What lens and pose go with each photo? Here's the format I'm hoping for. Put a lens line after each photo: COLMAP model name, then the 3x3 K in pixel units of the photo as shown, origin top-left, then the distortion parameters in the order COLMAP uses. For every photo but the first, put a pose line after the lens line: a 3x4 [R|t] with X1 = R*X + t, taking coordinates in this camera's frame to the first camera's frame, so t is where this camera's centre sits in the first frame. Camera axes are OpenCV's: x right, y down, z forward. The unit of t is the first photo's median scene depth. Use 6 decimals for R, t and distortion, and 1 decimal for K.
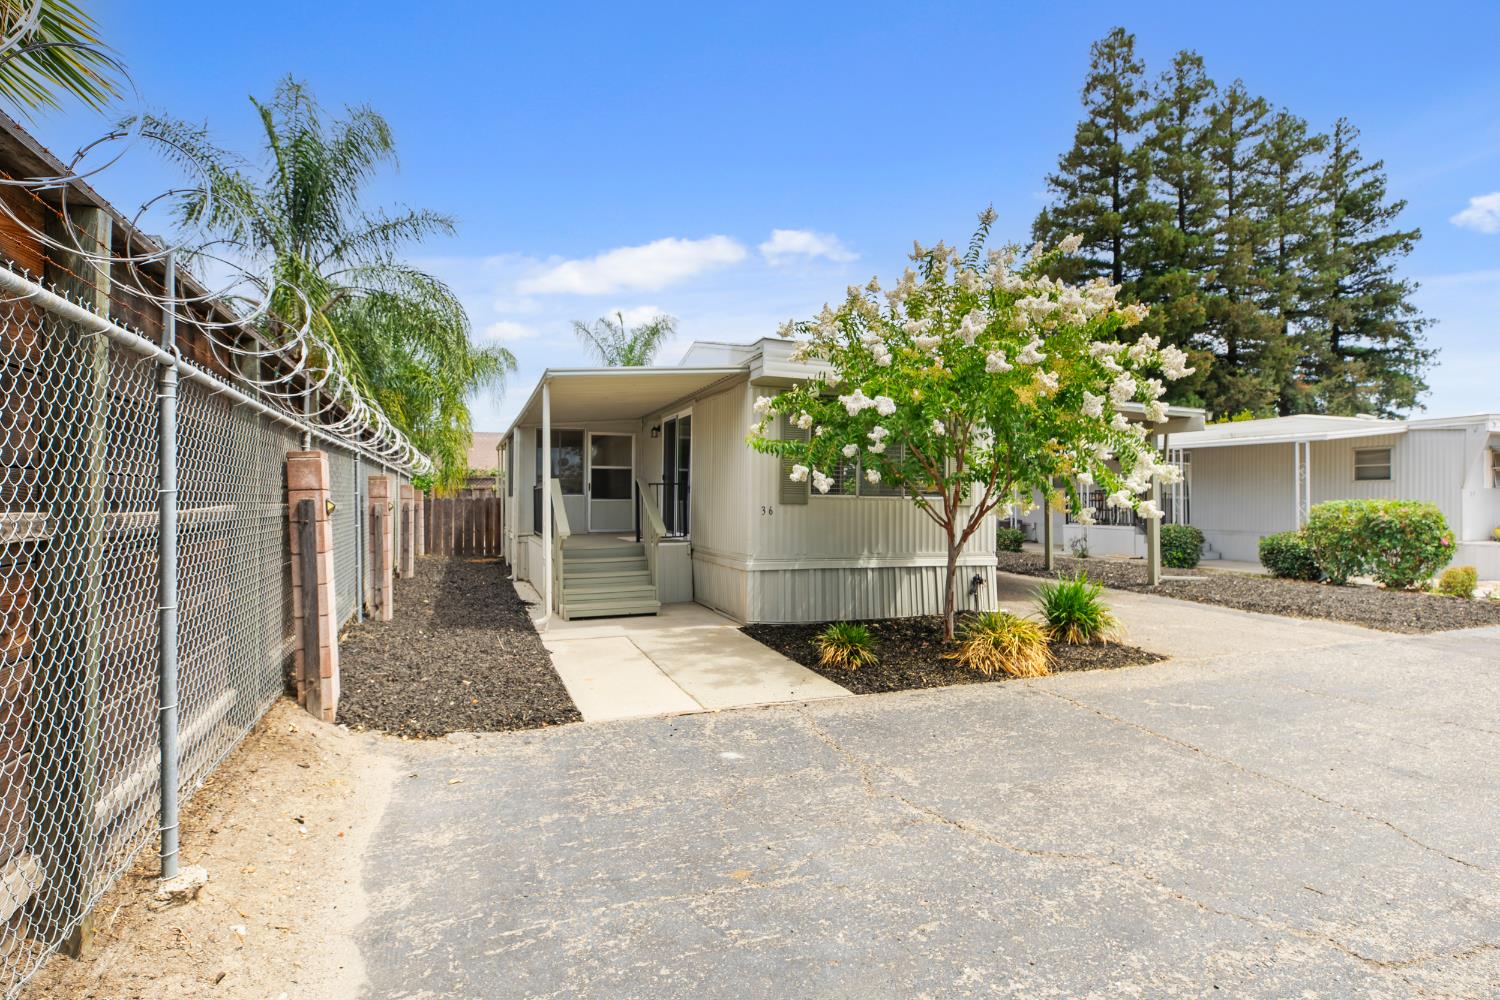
lens RADIAL K [[799.4, 0, 753.0], [0, 799.4, 503.5], [0, 0, 1]] dist [-0.005421, -0.001845]
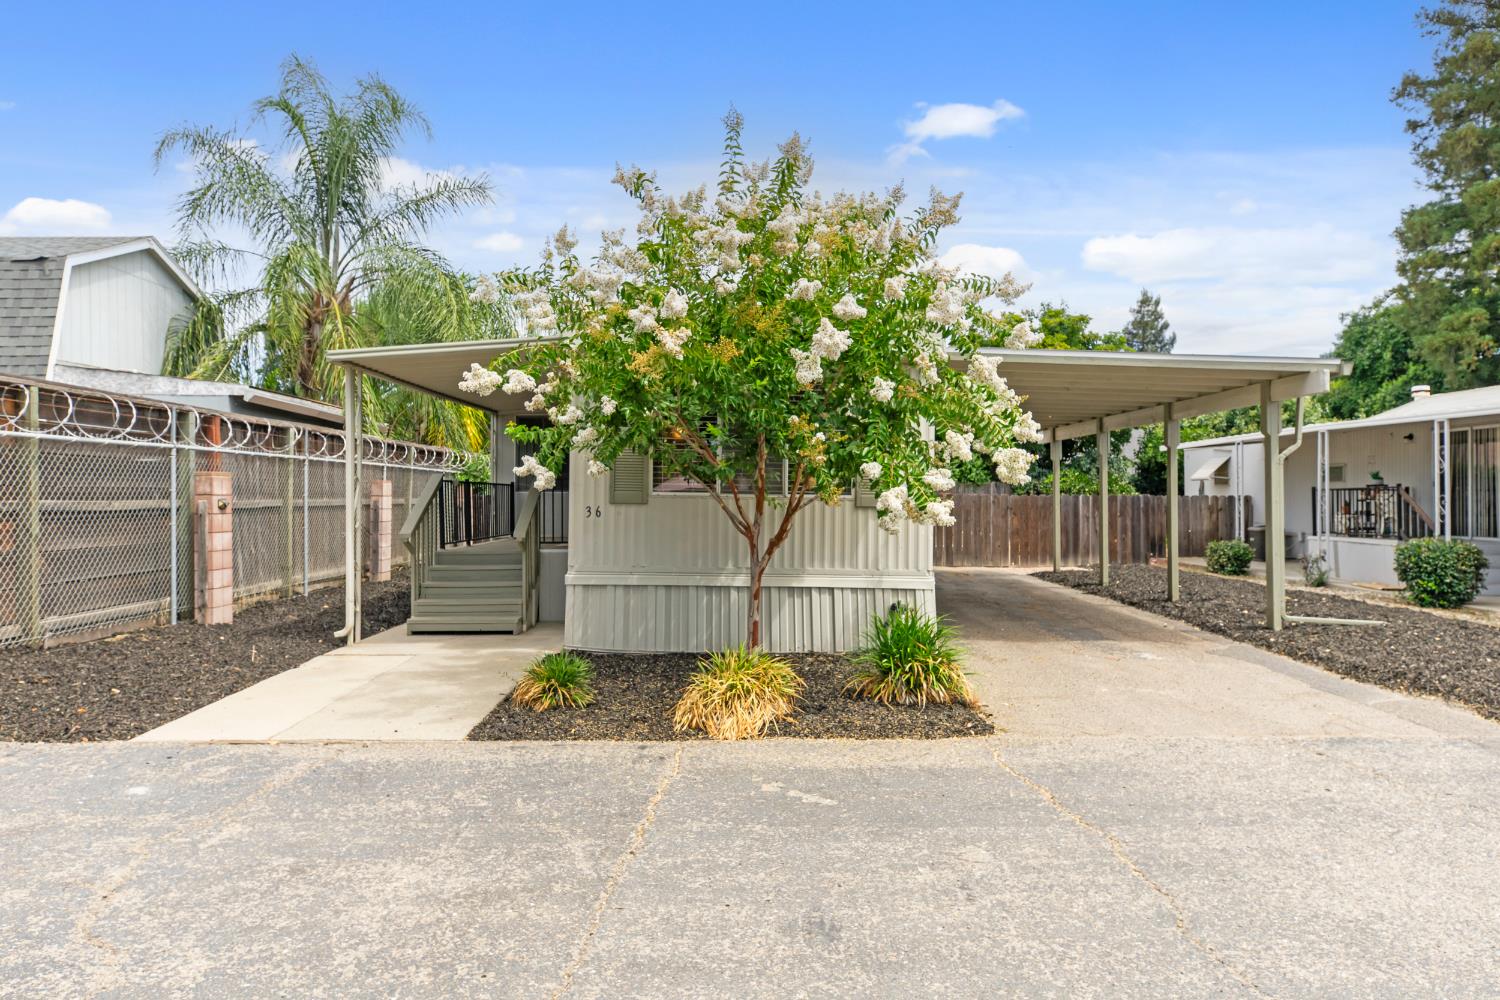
lens RADIAL K [[985.4, 0, 748.6], [0, 985.4, 493.4], [0, 0, 1]] dist [0.012699, -0.010959]
pose [[0.937141, 0.001308, -0.348948, 0.505178], [-0.004438, 0.999957, -0.008169, -0.002069], [0.348923, 0.009204, 0.937106, 0.111341]]
